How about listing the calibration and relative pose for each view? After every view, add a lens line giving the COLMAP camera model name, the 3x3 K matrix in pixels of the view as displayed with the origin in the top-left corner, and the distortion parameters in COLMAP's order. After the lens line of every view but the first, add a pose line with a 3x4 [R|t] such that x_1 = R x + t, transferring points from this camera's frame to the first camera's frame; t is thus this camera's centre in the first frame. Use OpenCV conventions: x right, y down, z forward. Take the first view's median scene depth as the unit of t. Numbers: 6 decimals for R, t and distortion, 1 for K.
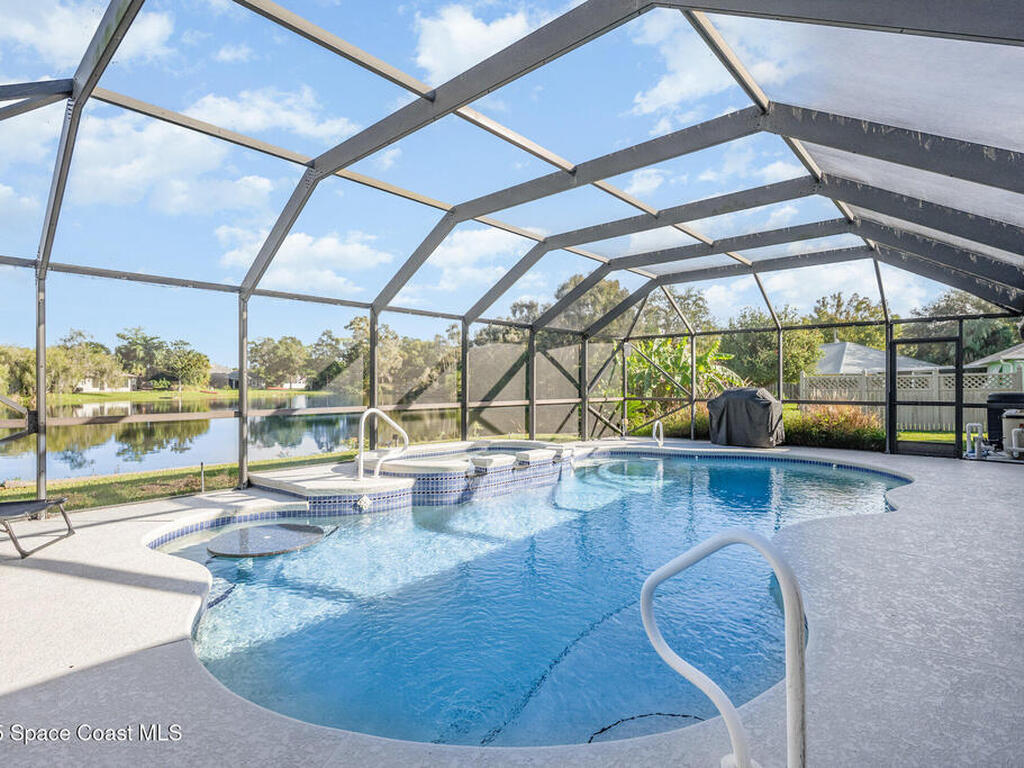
lens RADIAL K [[526.2, 0, 509.1], [0, 526.2, 386.7], [0, 0, 1]] dist [-0.000035, 0.001155]
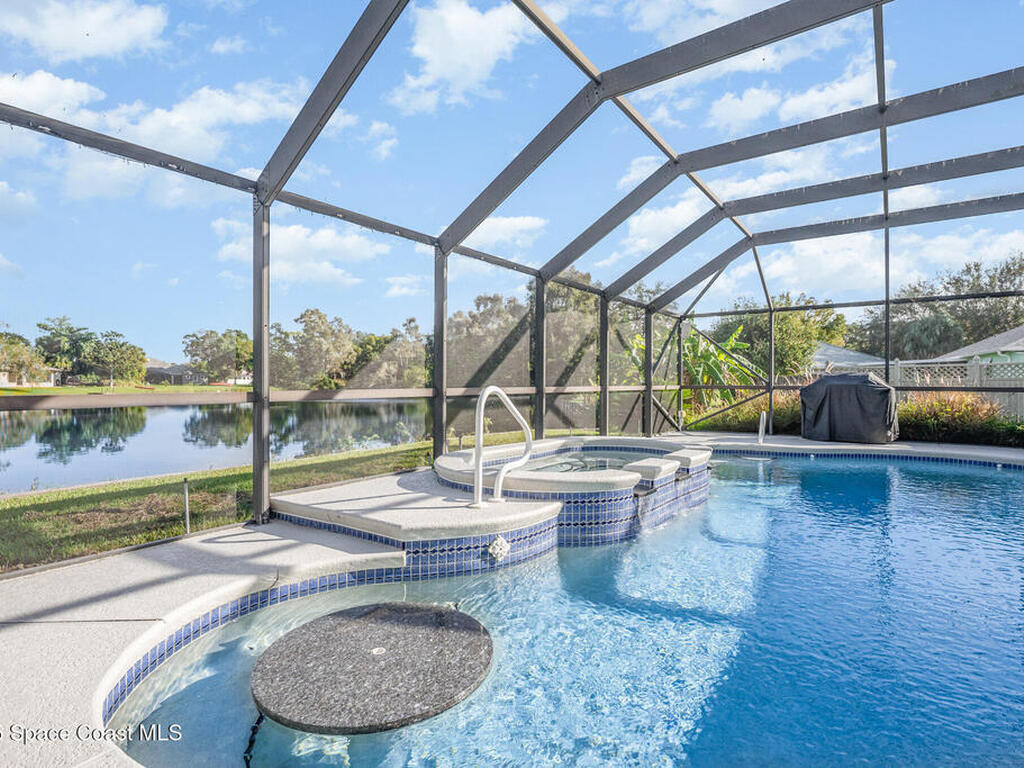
lens RADIAL K [[526.2, 0, 514.9], [0, 526.2, 383.4], [0, 0, 1]] dist [-0.000035, 0.001155]
pose [[0.995416, 0.001574, 0.095627, -0.147043], [-0.001661, 0.999998, 0.000830, 0.018905], [-0.095625, -0.000985, 0.995417, 0.201891]]
